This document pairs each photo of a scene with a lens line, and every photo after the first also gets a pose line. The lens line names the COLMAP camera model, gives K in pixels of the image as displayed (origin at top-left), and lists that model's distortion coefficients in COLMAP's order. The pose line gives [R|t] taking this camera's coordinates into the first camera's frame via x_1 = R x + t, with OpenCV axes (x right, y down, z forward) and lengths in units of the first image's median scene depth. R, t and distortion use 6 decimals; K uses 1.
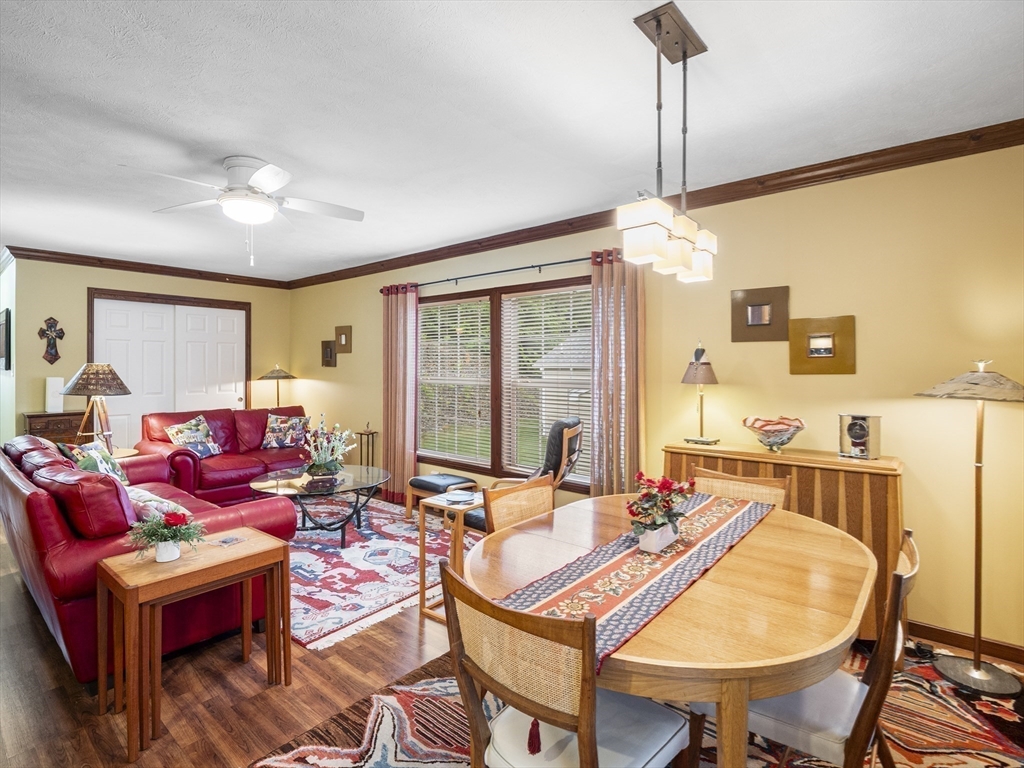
lens RADIAL K [[508.6, 0, 501.2], [0, 508.6, 361.2], [0, 0, 1]] dist [-0.003584, -0.001769]
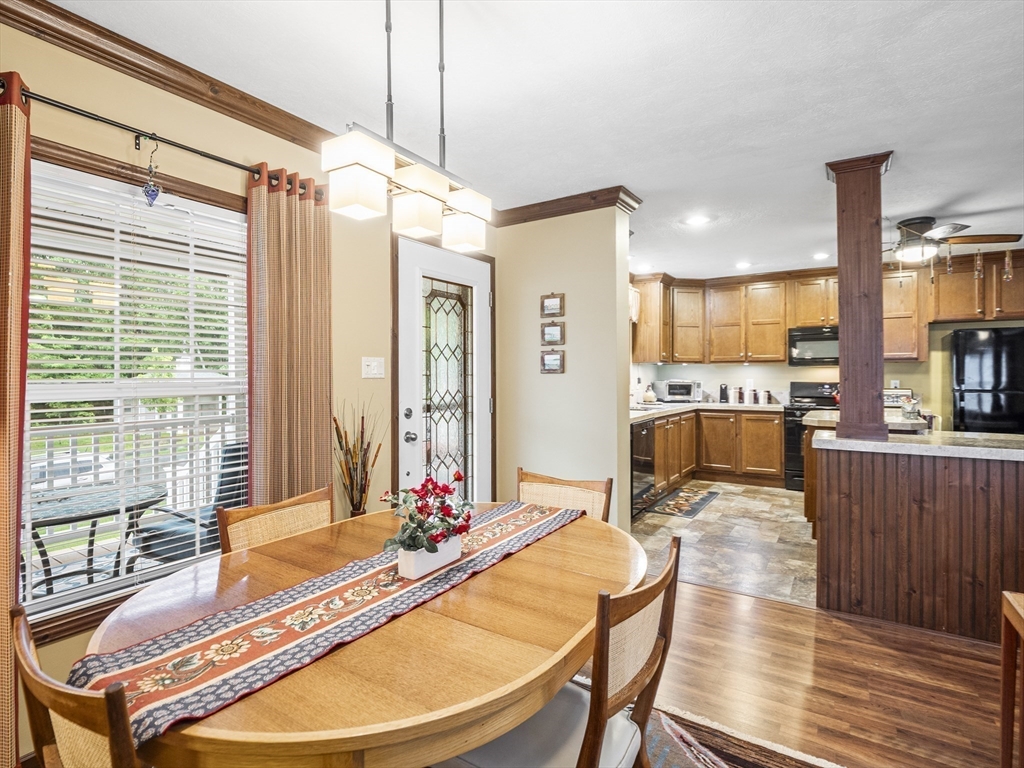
lens RADIAL K [[536.7, 0, 504.4], [0, 536.7, 368.8], [0, 0, 1]] dist [-0.006565, -0.002915]
pose [[-0.991172, -0.000571, -0.132578, 0.127109], [0.002596, 0.999715, -0.023713, 0.024904], [0.132554, -0.023848, -0.990889, 0.769194]]
